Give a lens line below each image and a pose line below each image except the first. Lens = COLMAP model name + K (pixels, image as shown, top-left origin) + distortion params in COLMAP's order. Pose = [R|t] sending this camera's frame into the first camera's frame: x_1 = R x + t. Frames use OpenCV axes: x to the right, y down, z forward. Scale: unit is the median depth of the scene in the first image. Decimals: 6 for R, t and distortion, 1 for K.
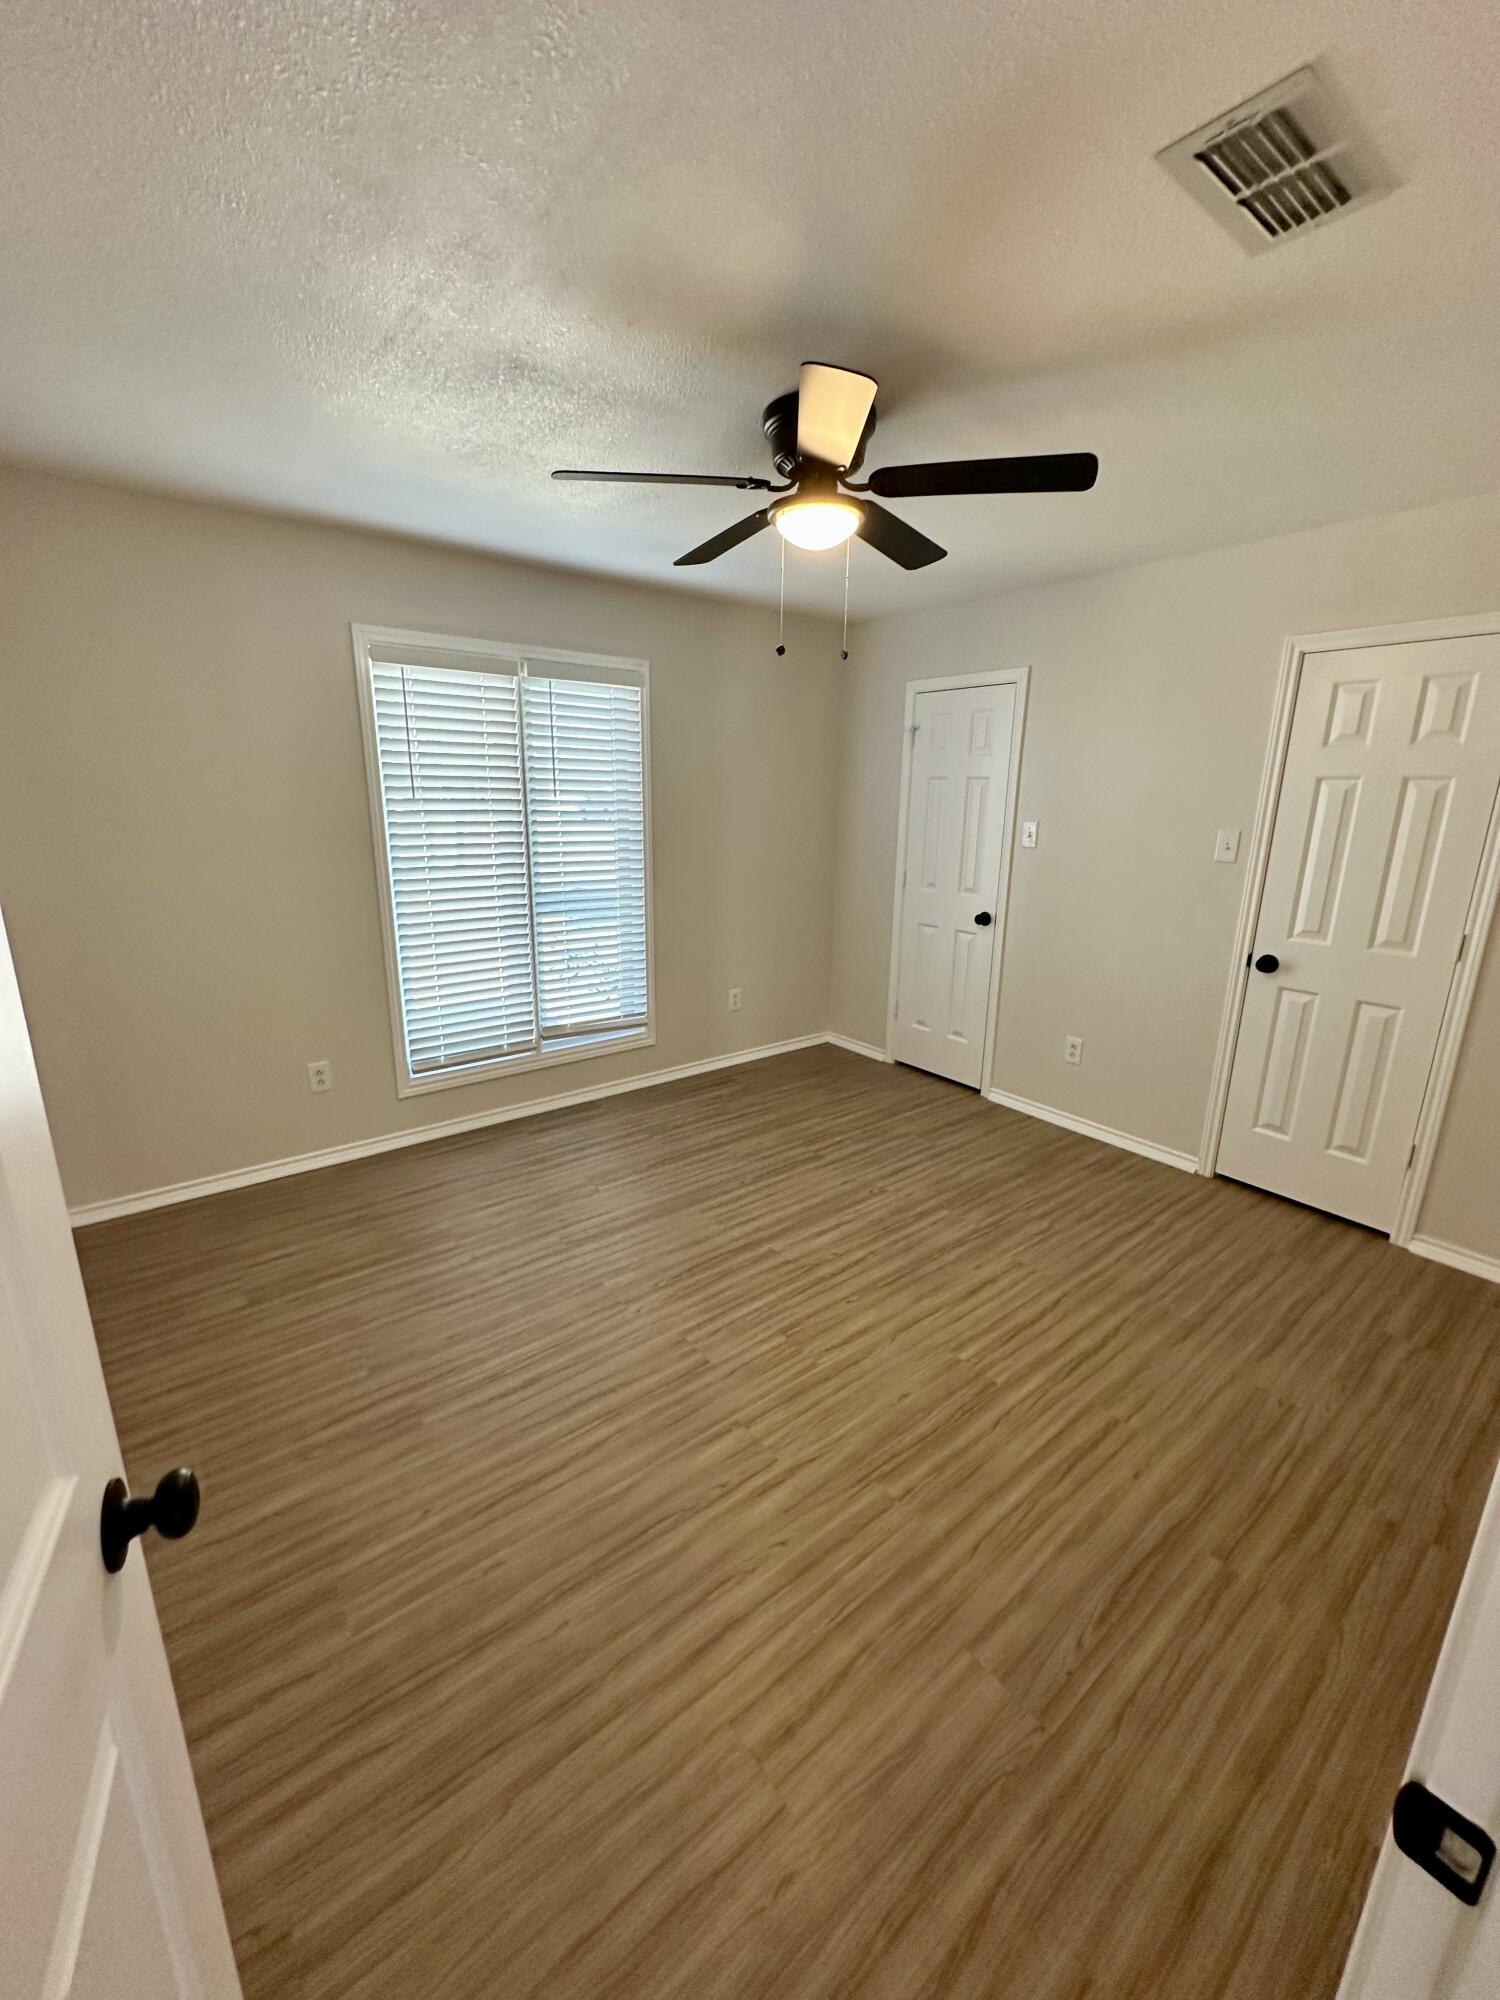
lens RADIAL K [[799.9, 0, 758.9], [0, 799.9, 998.4], [0, 0, 1]] dist [0.003478, 0.000219]
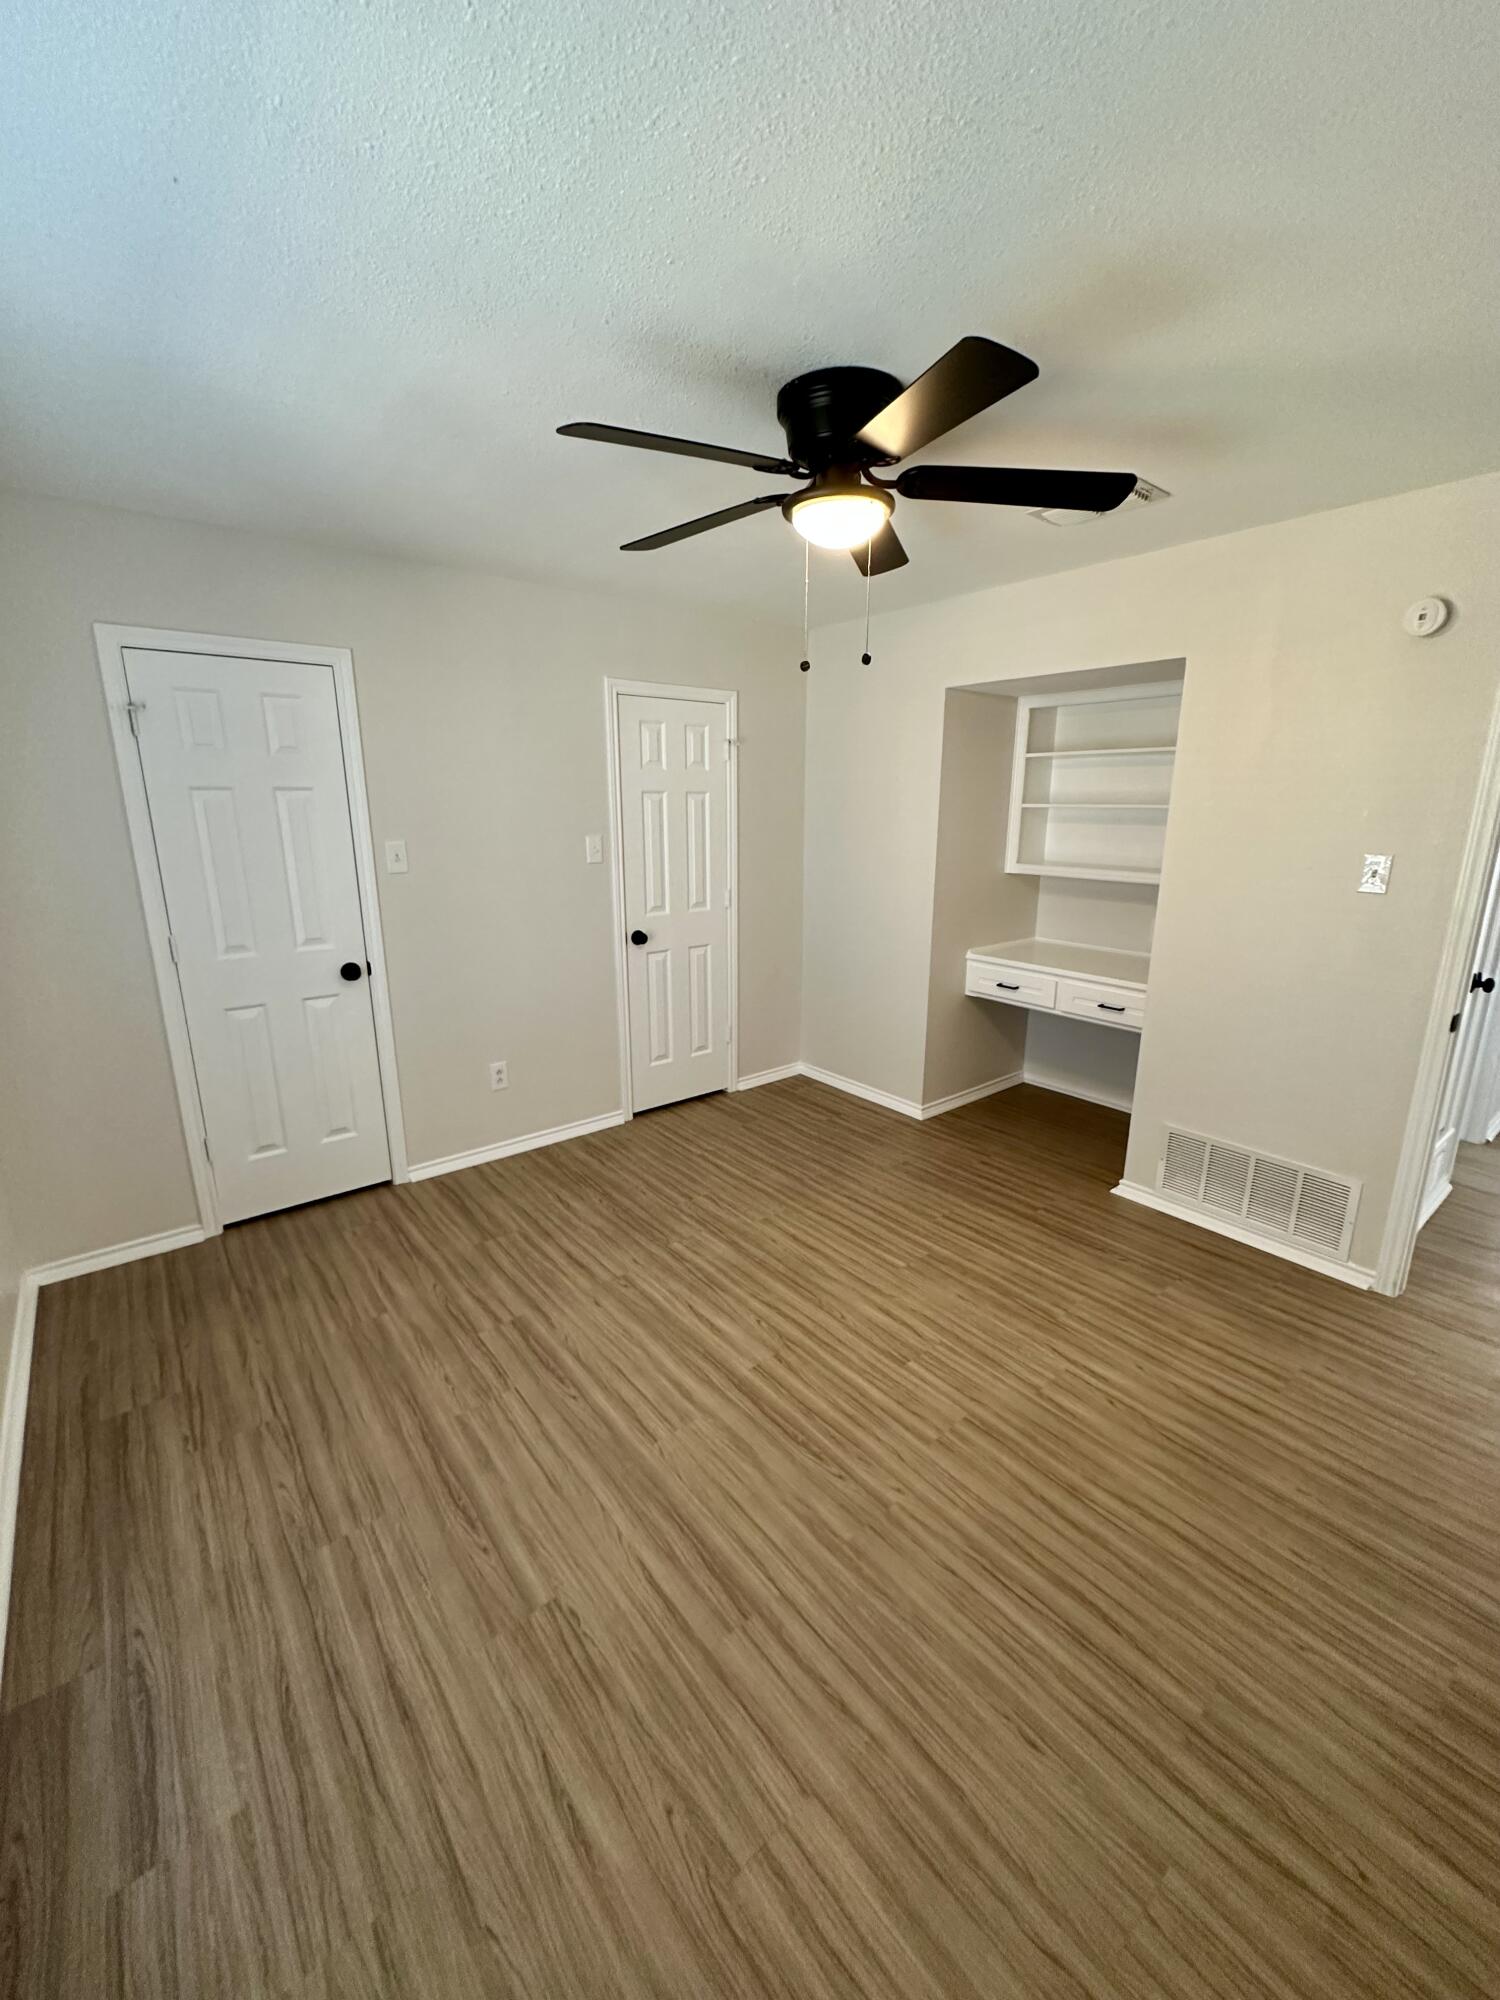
lens RADIAL K [[802.0, 0, 752.6], [0, 802.0, 996.3], [0, 0, 1]] dist [0.001619, 0.003584]
pose [[-0.003143, -0.255497, 0.966805, -0.646381], [0.248909, 0.936181, 0.248214, -0.237090], [-0.968522, 0.241426, 0.060653, 0.807126]]
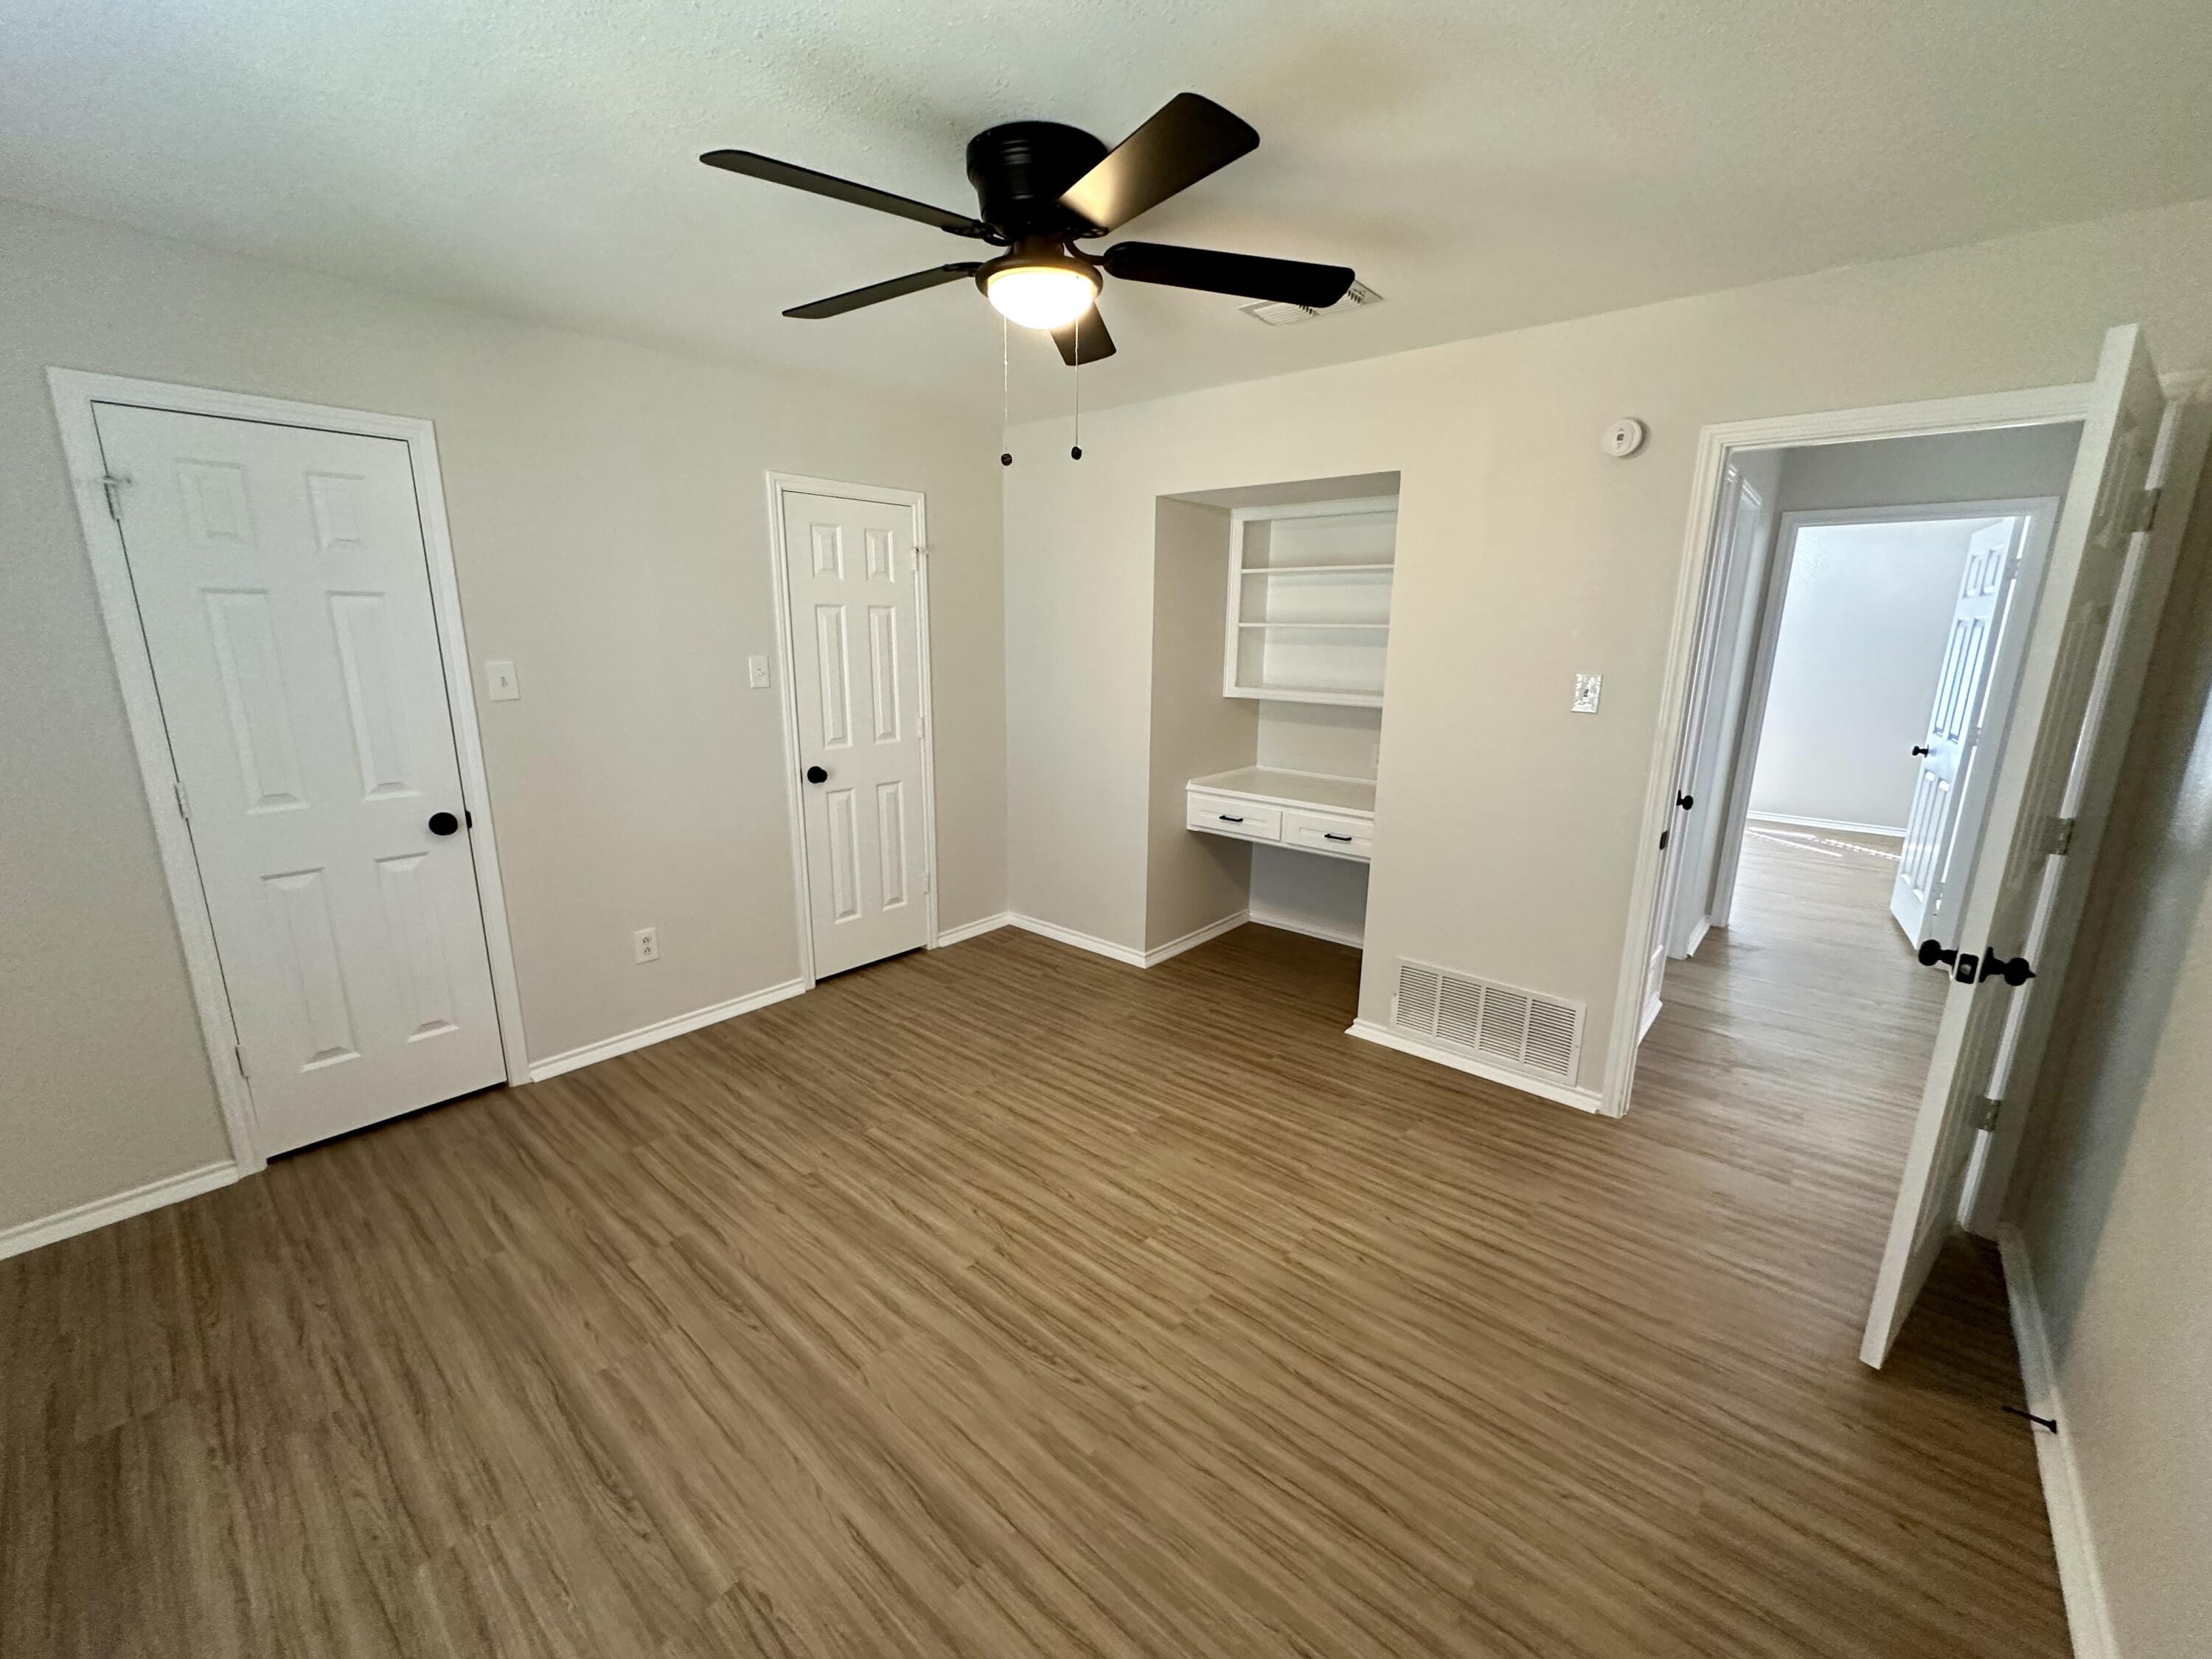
lens RADIAL K [[884.7, 0, 1099.6], [0, 884.7, 825.8], [0, 0, 1]] dist [0.003478, 0.000219]
pose [[-0.175791, -0.238883, 0.955004, -0.626264], [0.234549, 0.932010, 0.276306, -0.230975], [-0.956077, 0.272568, -0.107809, 0.817284]]
